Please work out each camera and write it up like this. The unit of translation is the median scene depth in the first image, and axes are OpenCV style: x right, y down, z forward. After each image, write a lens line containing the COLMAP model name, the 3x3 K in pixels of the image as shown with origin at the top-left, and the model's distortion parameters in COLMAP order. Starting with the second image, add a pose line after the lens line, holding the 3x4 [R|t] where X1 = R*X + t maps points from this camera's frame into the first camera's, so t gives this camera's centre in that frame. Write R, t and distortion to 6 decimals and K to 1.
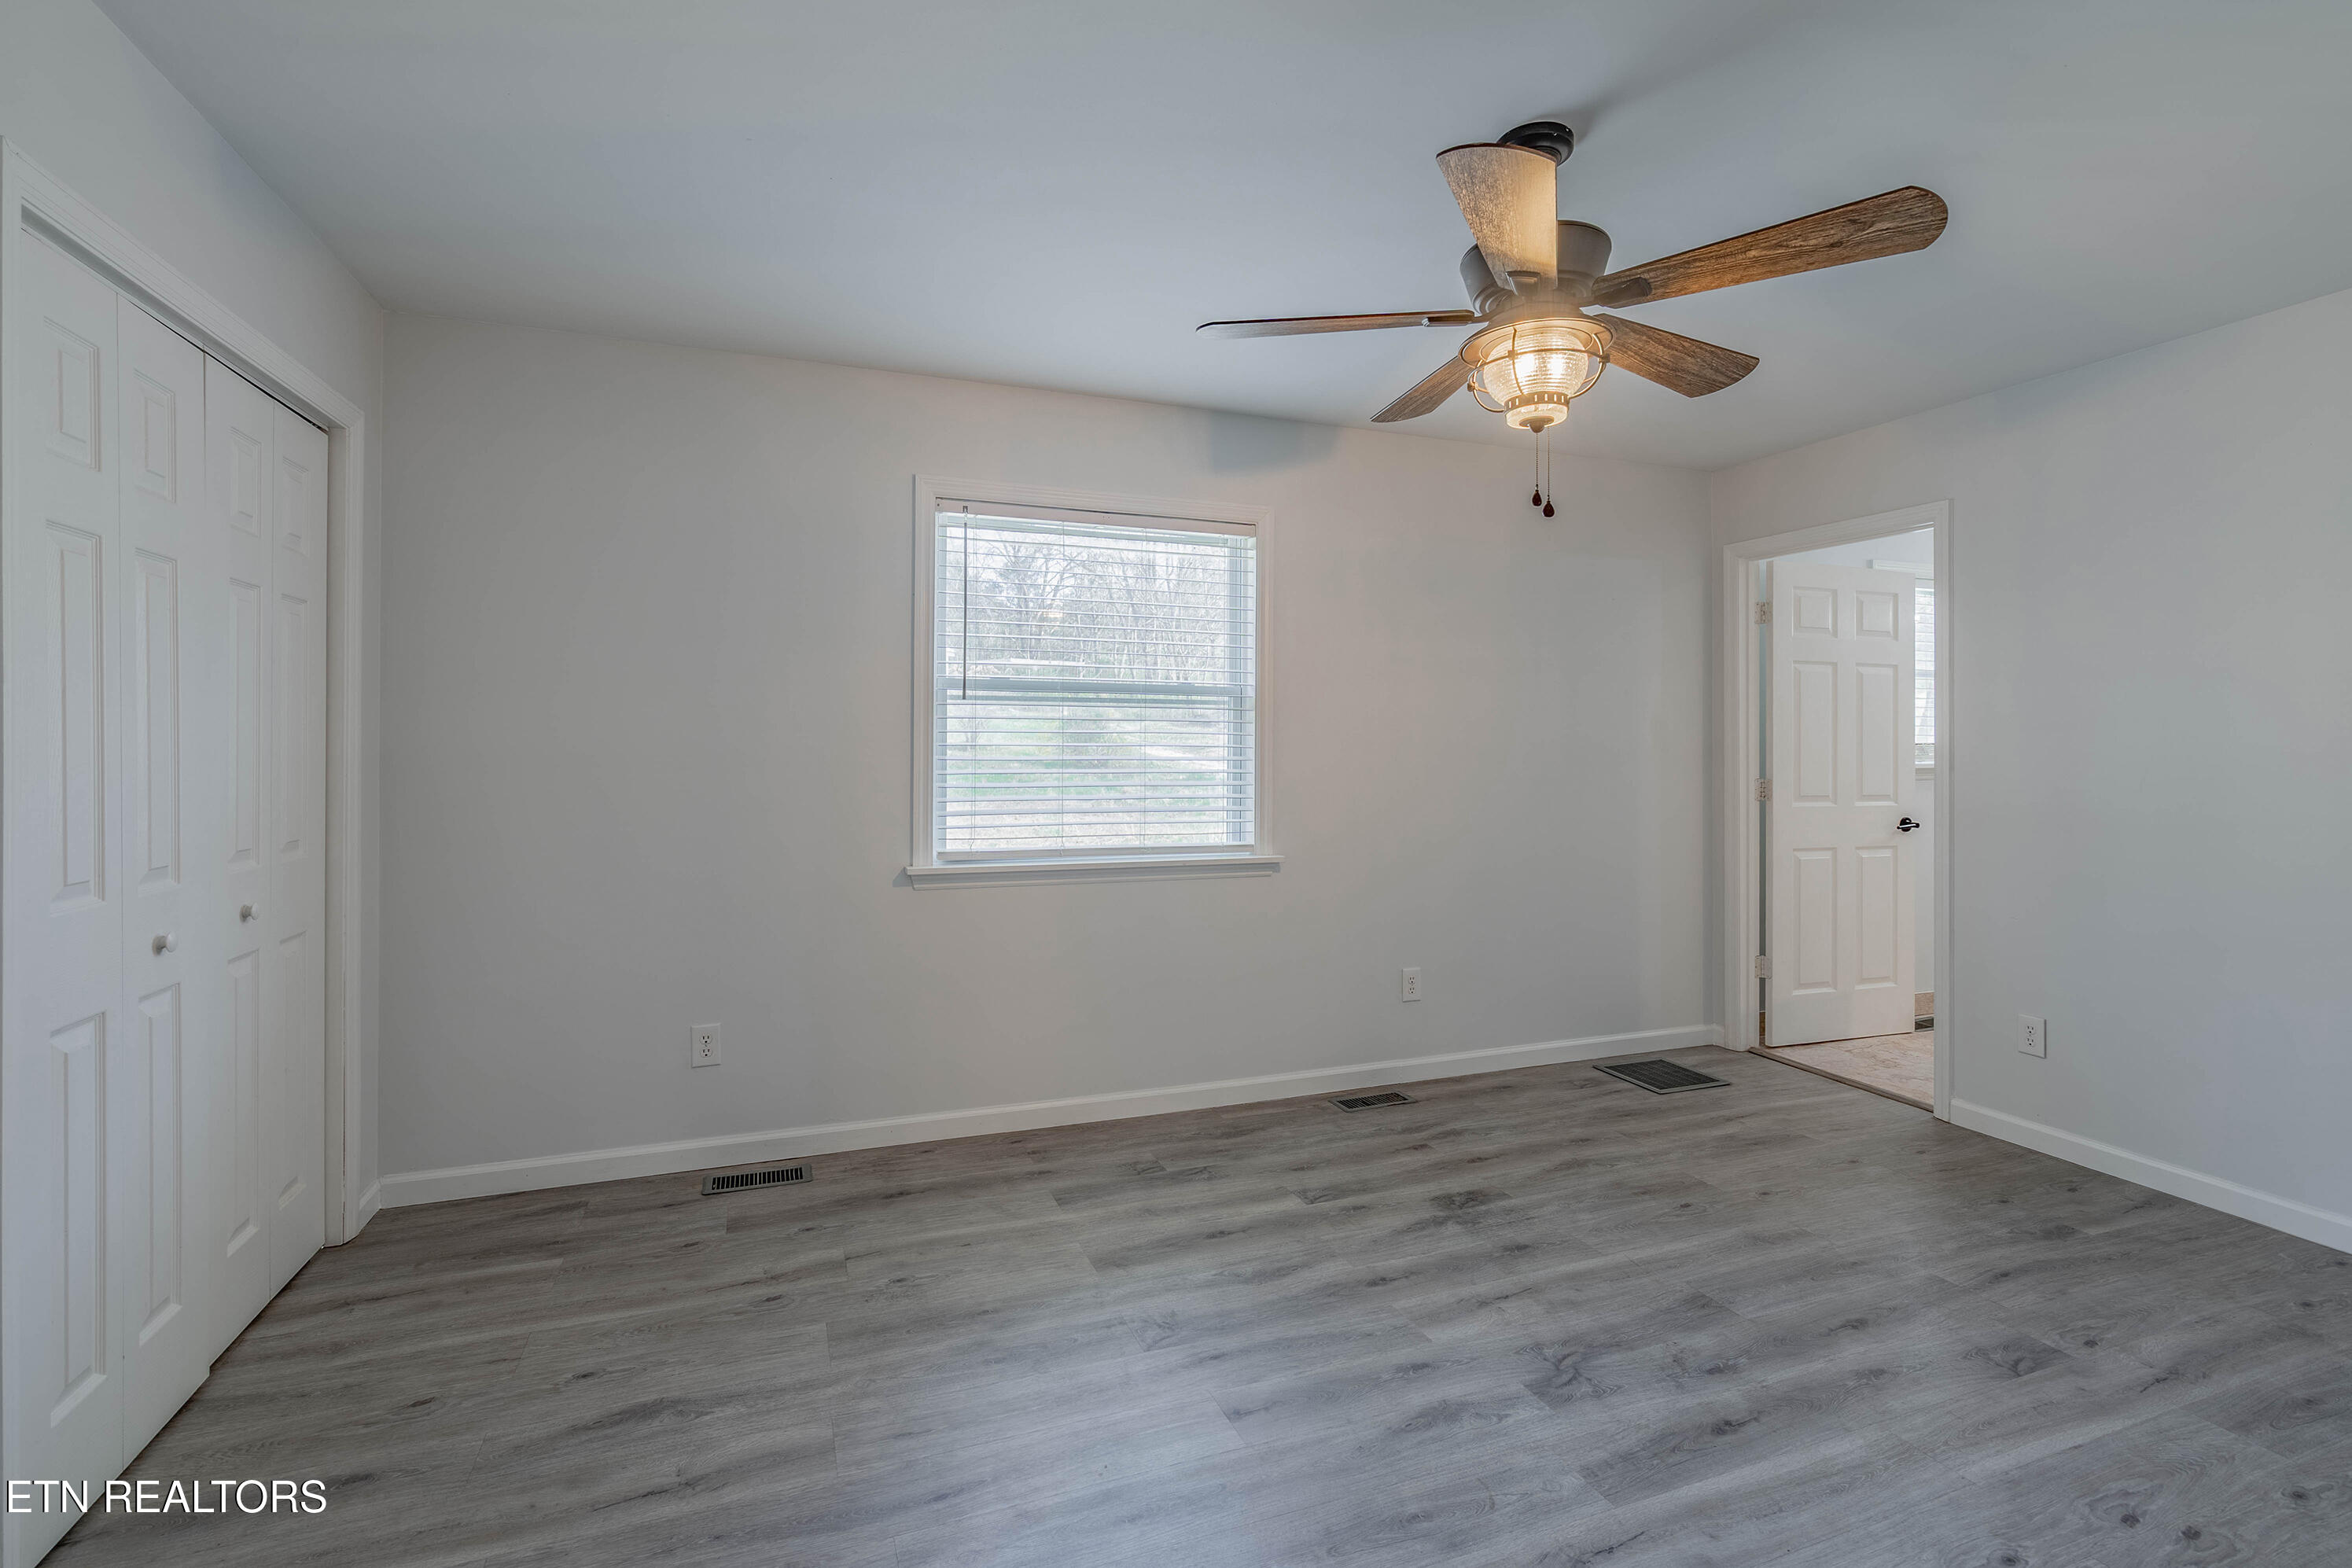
lens RADIAL K [[1079.9, 0, 1184.8], [0, 1079.9, 752.7], [0, 0, 1]] dist [-0.002499, 0.000777]
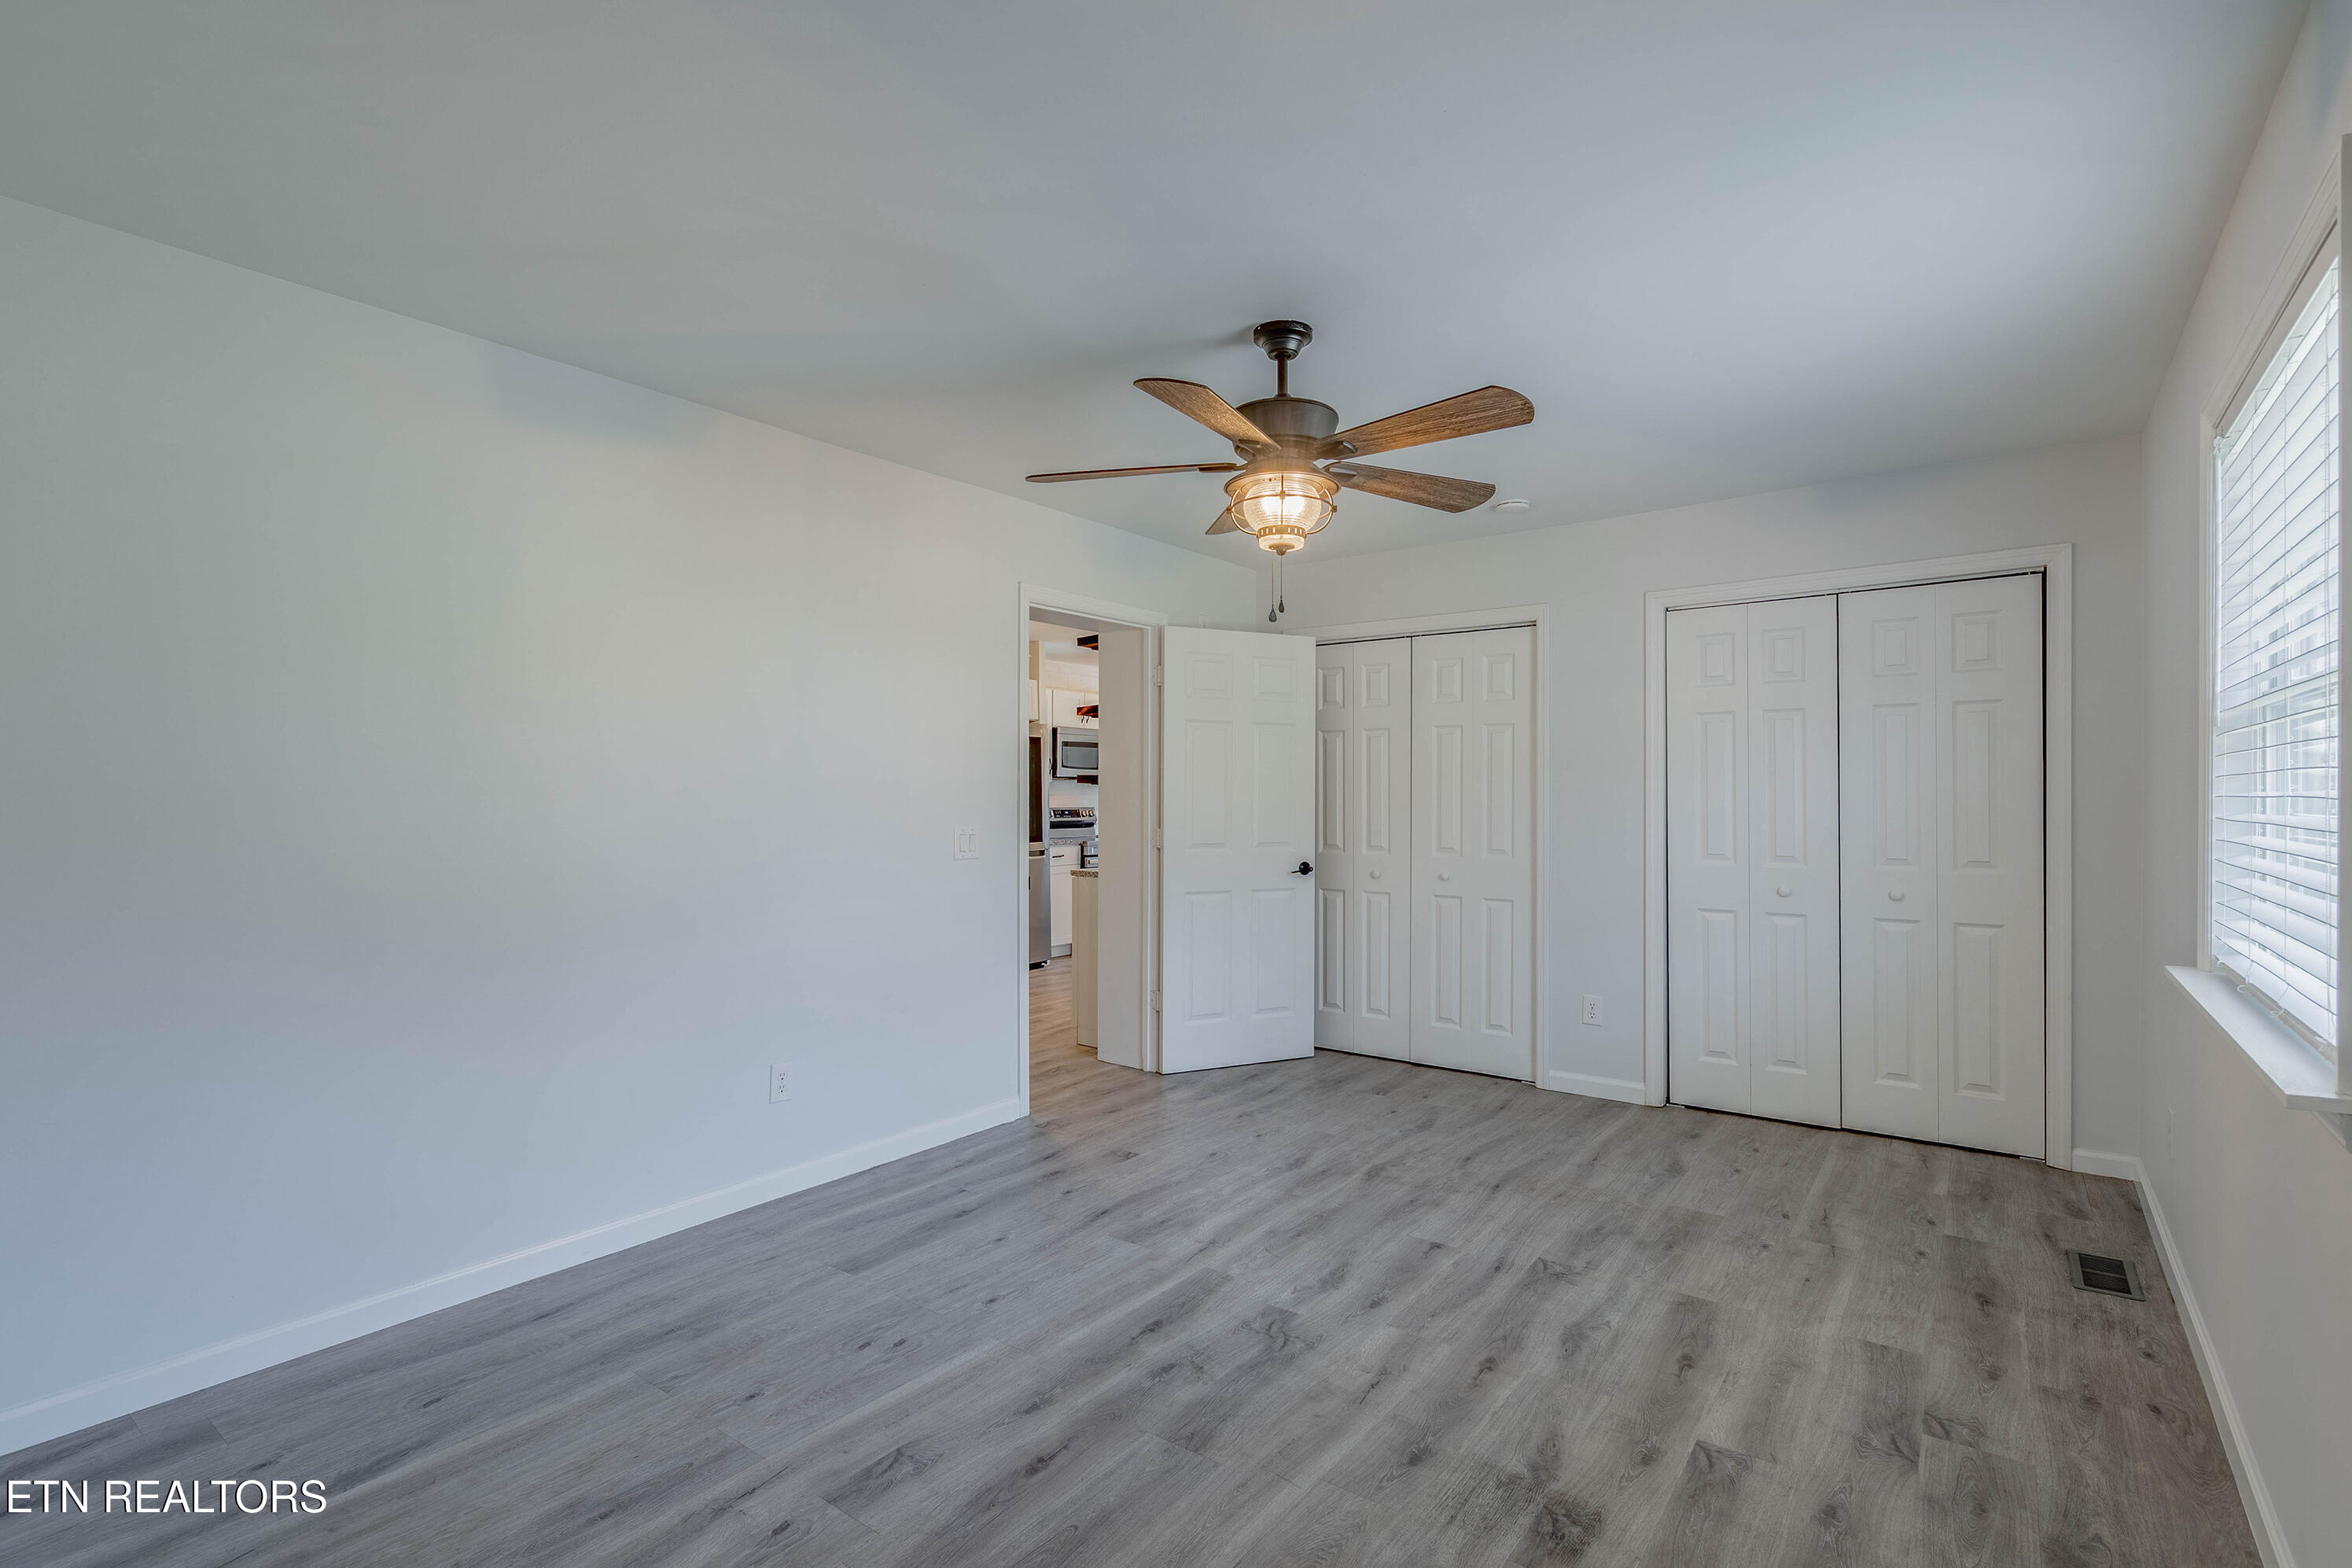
lens RADIAL K [[1079.9, 0, 1180.4], [0, 1079.9, 791.2], [0, 0, 1]] dist [-0.002499, 0.000777]
pose [[-0.846773, -0.004281, -0.531937, 0.999513], [-0.002185, 0.999987, -0.004570, -0.007270], [0.531949, -0.002707, -0.846772, 1.814698]]
